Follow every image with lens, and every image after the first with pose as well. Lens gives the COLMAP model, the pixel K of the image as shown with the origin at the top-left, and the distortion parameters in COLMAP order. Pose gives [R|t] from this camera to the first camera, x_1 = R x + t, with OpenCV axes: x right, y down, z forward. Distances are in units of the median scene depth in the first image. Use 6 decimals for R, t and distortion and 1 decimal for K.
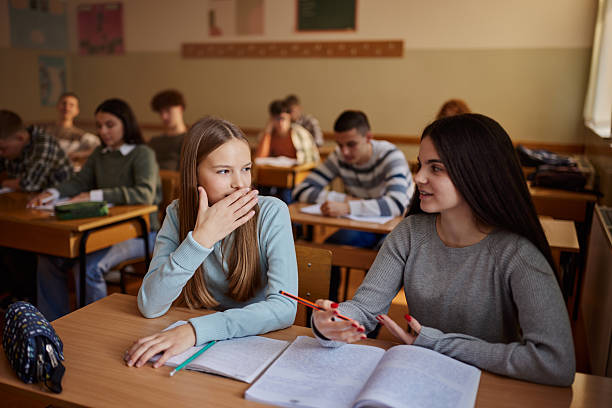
lens RADIAL K [[558.4, 0, 303.5], [0, 558.4, 205.5], [0, 0, 1]] dist [-0.053625, 0.000000]
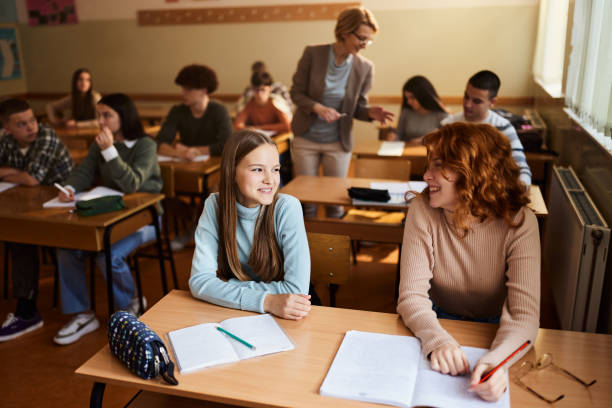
lens RADIAL K [[558.4, 0, 307.1], [0, 558.4, 205.0], [0, 0, 1]] dist [-0.053625, 0.000000]
pose [[0.993260, -0.064609, 0.096234, -0.099270], [0.055580, 0.994046, 0.093717, -0.064137], [-0.101716, -0.087737, 0.990937, -0.090449]]
